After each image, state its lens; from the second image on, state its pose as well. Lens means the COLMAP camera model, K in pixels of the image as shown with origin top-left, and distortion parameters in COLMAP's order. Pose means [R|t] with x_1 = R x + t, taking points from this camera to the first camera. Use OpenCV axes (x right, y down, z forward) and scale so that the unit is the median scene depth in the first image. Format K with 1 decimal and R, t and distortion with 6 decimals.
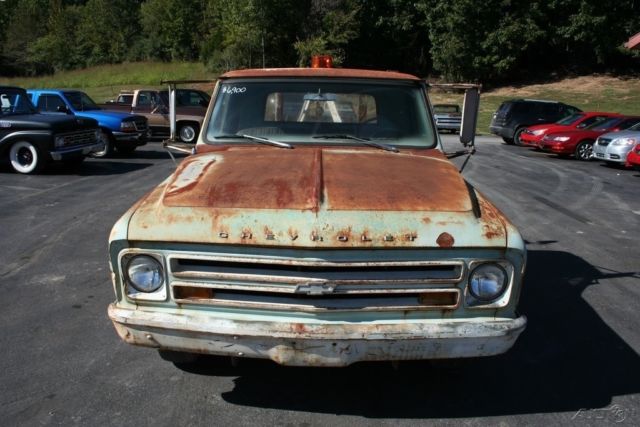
lens RADIAL K [[532.1, 0, 316.7], [0, 532.1, 226.9], [0, 0, 1]] dist [-0.166242, 0.136741]
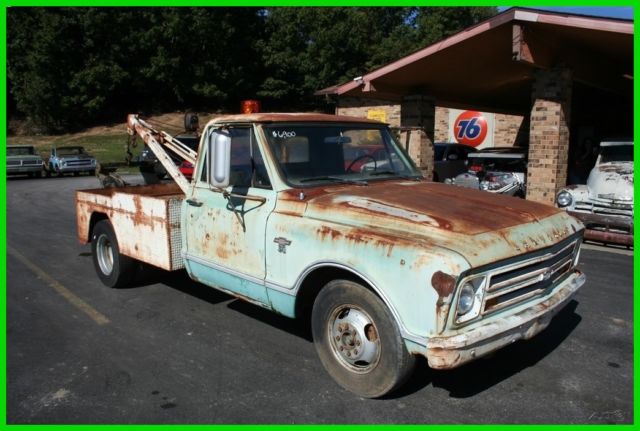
lens RADIAL K [[522.7, 0, 318.0], [0, 522.7, 227.6], [0, 0, 1]] dist [-0.169354, 0.144108]
pose [[0.706250, -0.140479, 0.693885, -0.049592], [0.185921, 0.982517, 0.009679, -0.004942], [-0.683114, 0.122172, 0.720021, 0.015183]]
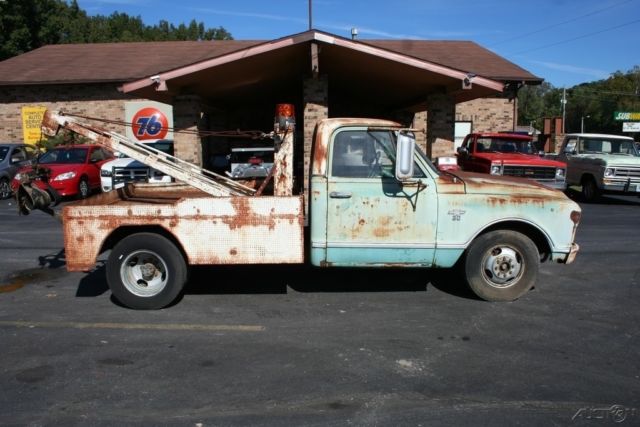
lens RADIAL K [[532.1, 0, 316.7], [0, 532.1, 226.9], [0, 0, 1]] dist [-0.166242, 0.136741]
pose [[-0.034772, -0.195750, 0.980037, -0.090321], [0.242889, 0.949573, 0.198283, -0.021866], [-0.969431, 0.244935, 0.014527, 0.075294]]
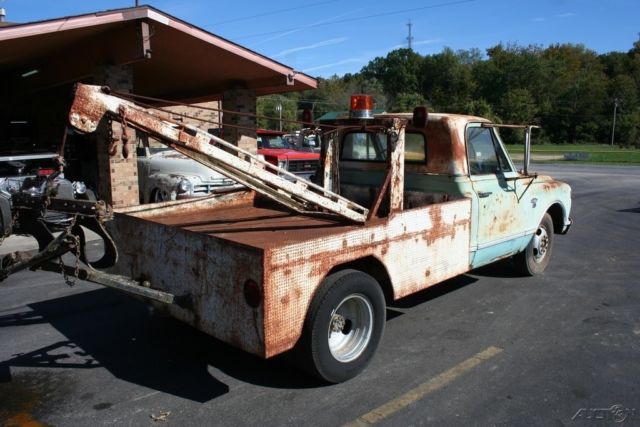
lens RADIAL K [[532.1, 0, 316.7], [0, 532.1, 226.9], [0, 0, 1]] dist [-0.166242, 0.136741]
pose [[-0.711155, -0.142510, 0.688440, -0.048901], [0.161242, 0.920074, 0.357021, -0.035593], [-0.684295, 0.364903, -0.631337, 0.135073]]
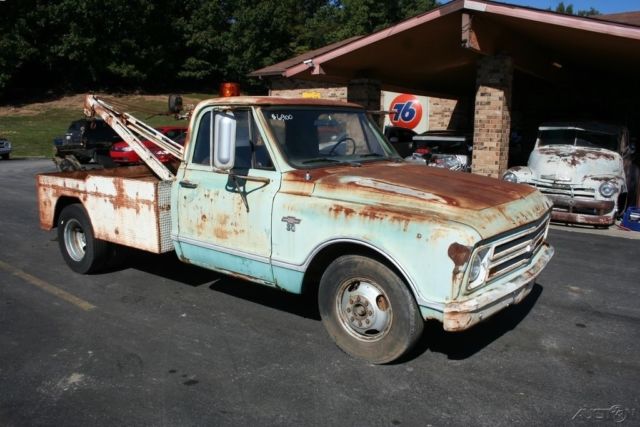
lens RADIAL K [[532.1, 0, 316.7], [0, 532.1, 226.9], [0, 0, 1]] dist [-0.166242, 0.136741]
pose [[0.596179, -0.172278, 0.784150, -0.058259], [0.197097, 0.978222, 0.065065, -0.006161], [-0.778282, 0.115764, 0.617151, 0.019202]]
